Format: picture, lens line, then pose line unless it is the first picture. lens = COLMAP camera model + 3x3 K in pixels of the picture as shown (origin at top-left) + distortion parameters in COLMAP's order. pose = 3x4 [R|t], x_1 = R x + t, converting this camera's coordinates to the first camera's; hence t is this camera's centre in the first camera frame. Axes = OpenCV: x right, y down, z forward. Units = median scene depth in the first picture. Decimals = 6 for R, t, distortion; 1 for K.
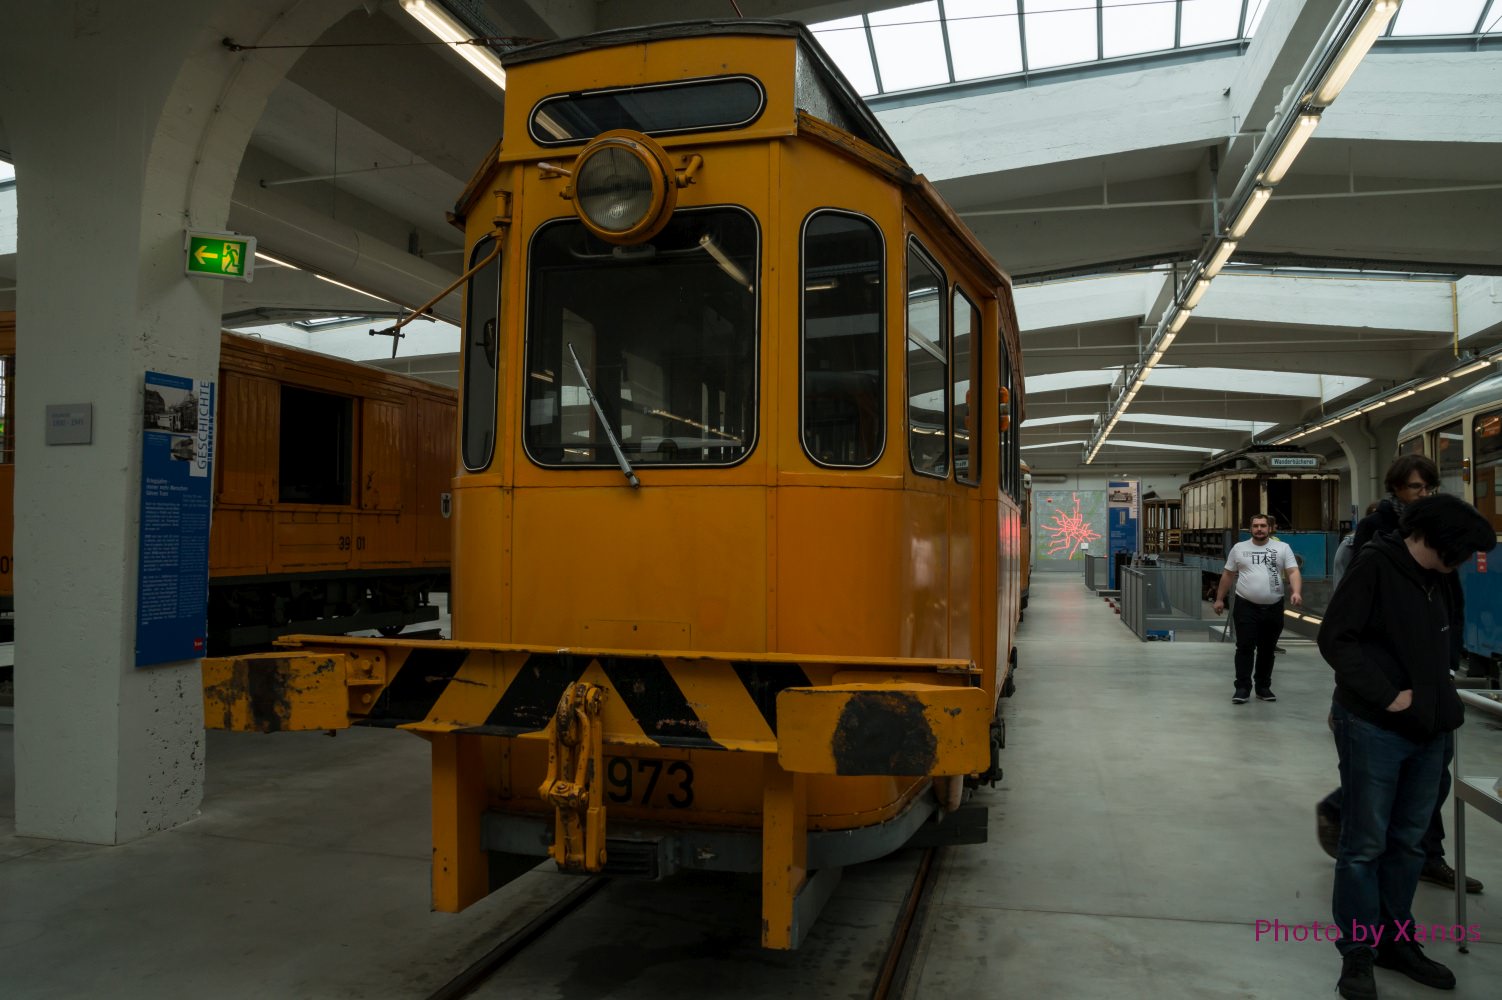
lens RADIAL K [[1112.4, 0, 751.0], [0, 1112.4, 500.0], [0, 0, 1]] dist [-0.098138, 0.050715]
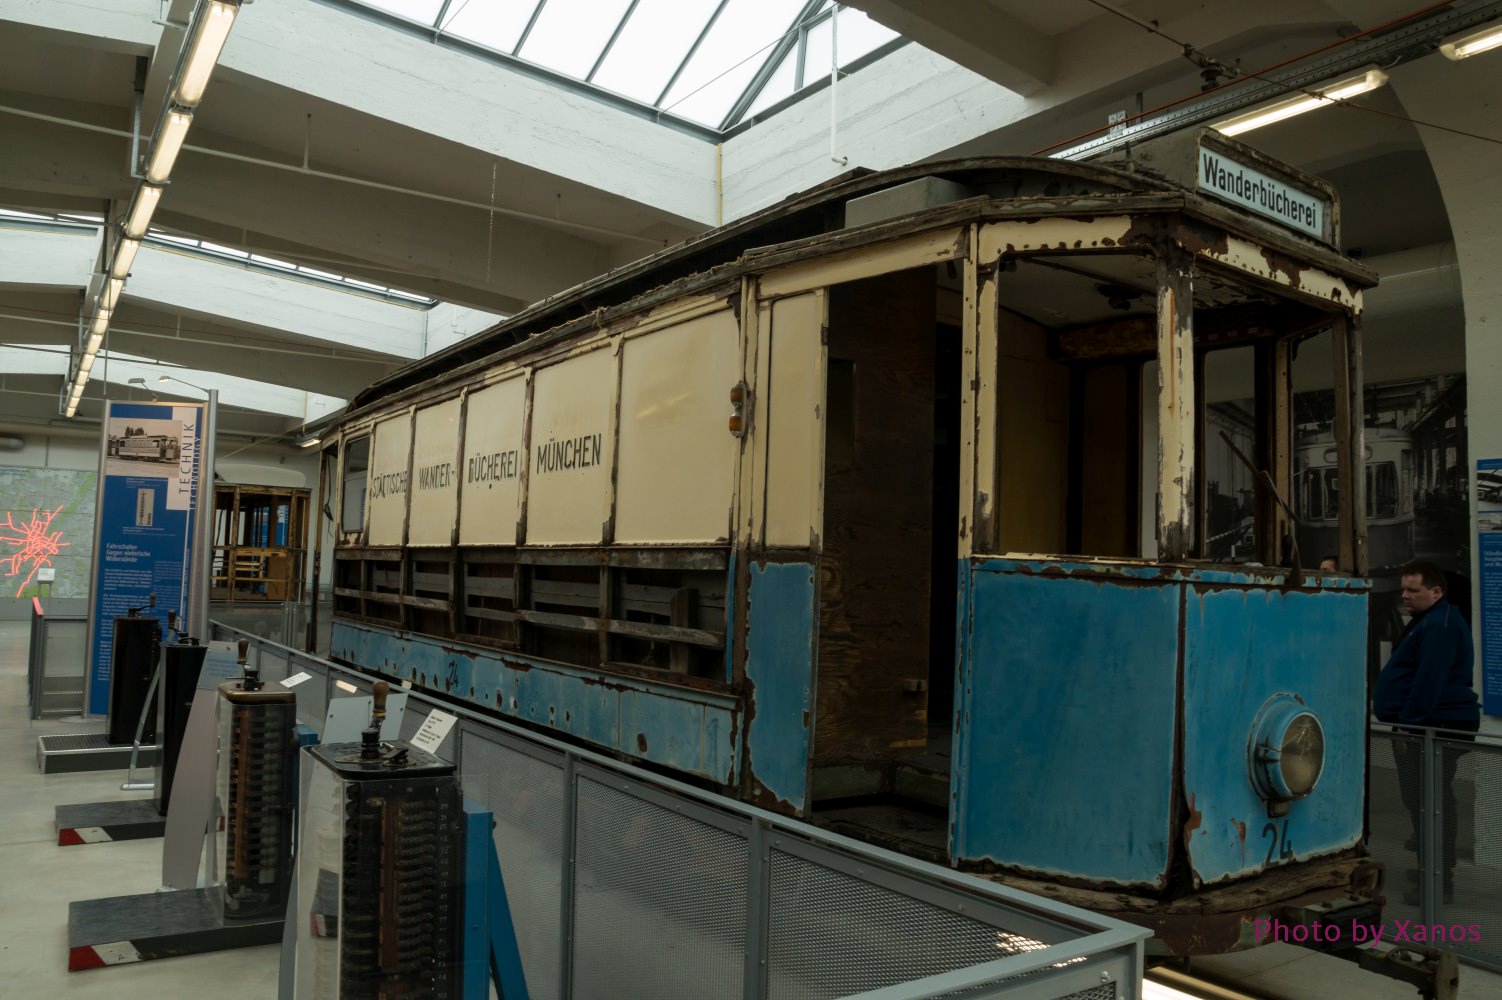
lens RADIAL K [[1112.4, 0, 751.0], [0, 1112.4, 500.0], [0, 0, 1]] dist [-0.098138, 0.050715]
pose [[0.657520, 0.066765, 0.750473, 0.208311], [-0.051458, 0.997720, -0.043676, 0.019186], [-0.751678, -0.009900, 0.659456, 0.636519]]
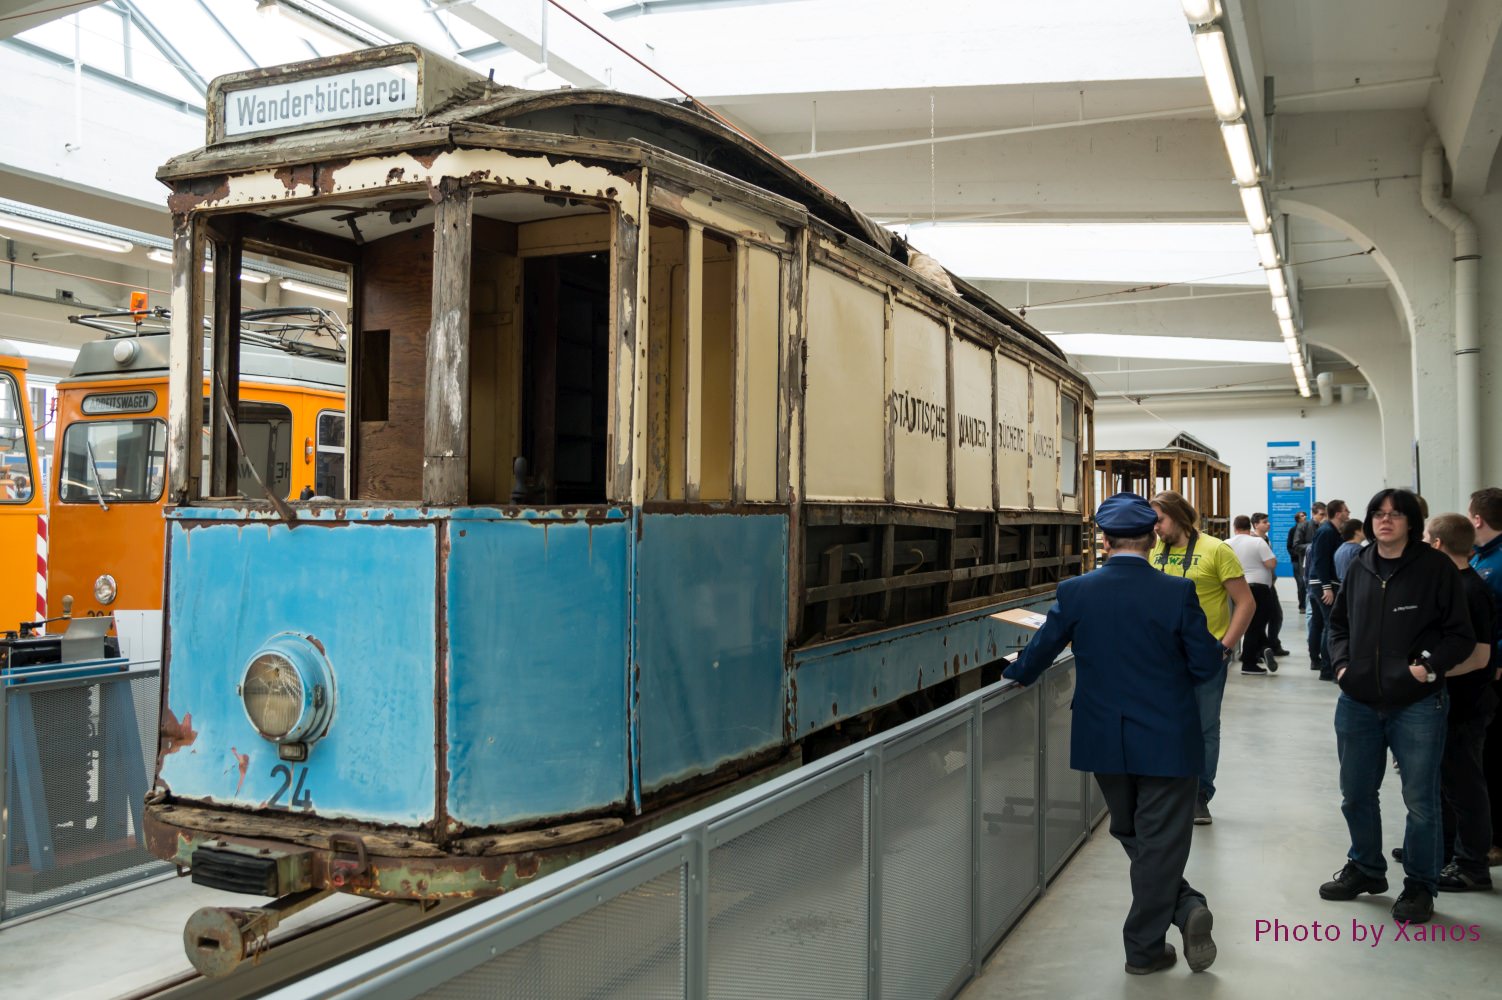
lens RADIAL K [[1312.3, 0, 751.0], [0, 1312.3, 500.0], [0, 0, 1]] dist [-0.015830, -0.002748]
pose [[0.985545, -0.006557, -0.169285, 0.403976], [0.007936, 0.999941, 0.007471, 0.017666], [0.169226, -0.008707, 0.985539, 0.546067]]
